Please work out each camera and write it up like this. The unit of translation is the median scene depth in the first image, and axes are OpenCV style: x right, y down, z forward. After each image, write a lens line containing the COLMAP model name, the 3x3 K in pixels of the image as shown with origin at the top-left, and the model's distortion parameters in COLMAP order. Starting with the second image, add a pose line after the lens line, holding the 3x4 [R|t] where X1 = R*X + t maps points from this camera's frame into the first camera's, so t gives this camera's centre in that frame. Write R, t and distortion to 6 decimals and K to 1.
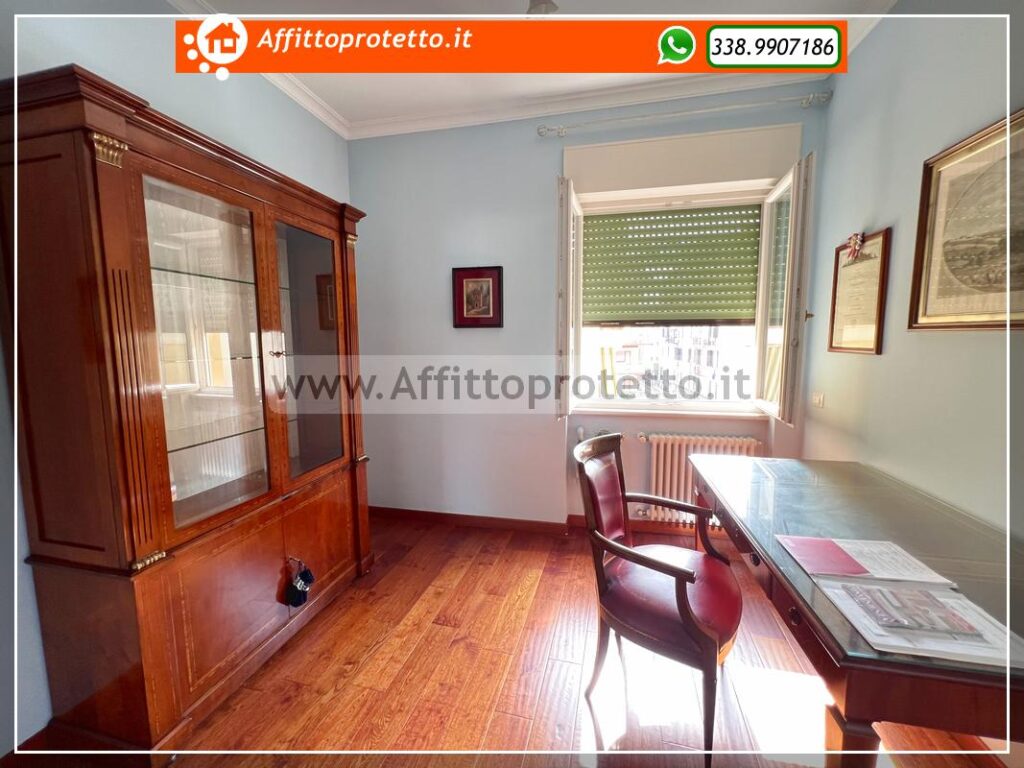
lens RADIAL K [[409.0, 0, 512.0], [0, 409.0, 384.0], [0, 0, 1]] dist [-0.000130, 0.000022]
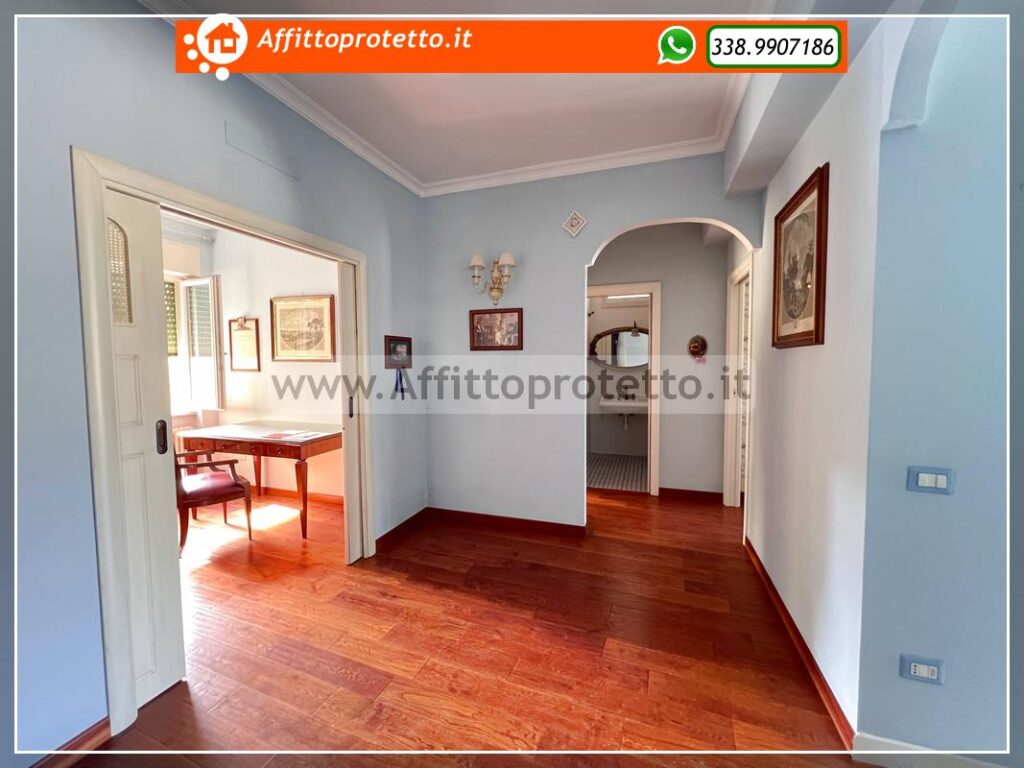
lens RADIAL K [[409.6, 0, 512.0], [0, 409.6, 384.0], [0, 0, 1]] dist [-0.001364, 0.000025]
pose [[0.119734, -0.050853, 0.991503, -1.243782], [0.112902, 0.992906, 0.037291, 0.072482], [-0.986366, 0.107477, 0.124626, -0.697262]]
